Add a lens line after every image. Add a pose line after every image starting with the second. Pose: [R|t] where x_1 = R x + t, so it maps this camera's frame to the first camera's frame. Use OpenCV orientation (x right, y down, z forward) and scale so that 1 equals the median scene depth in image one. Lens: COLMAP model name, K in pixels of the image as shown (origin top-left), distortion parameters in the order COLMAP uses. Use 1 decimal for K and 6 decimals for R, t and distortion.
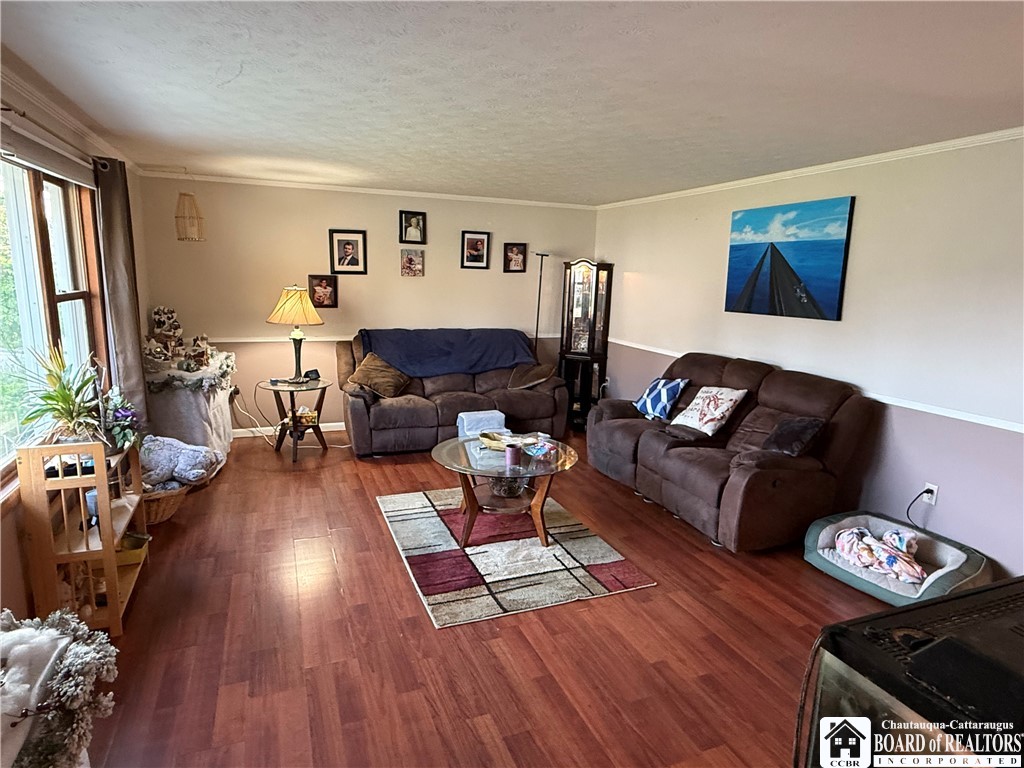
lens RADIAL K [[591.7, 0, 513.5], [0, 591.7, 384.2], [0, 0, 1]] dist [-0.001196, 0.000204]
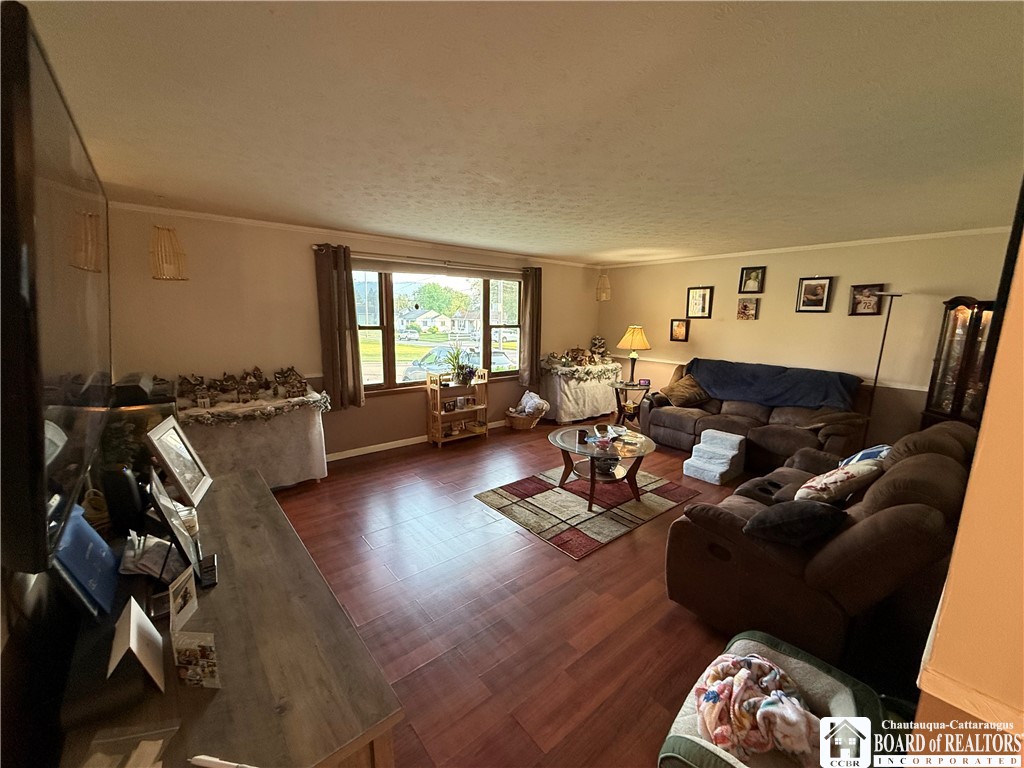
lens RADIAL K [[408.2, 0, 507.5], [0, 408.2, 383.1], [0, 0, 1]] dist [-0.002142, -0.000113]
pose [[0.288672, 0.136039, -0.947714, 0.511567], [-0.182244, 0.979564, 0.085100, -0.035743], [0.939923, 0.148149, 0.307565, 0.295616]]
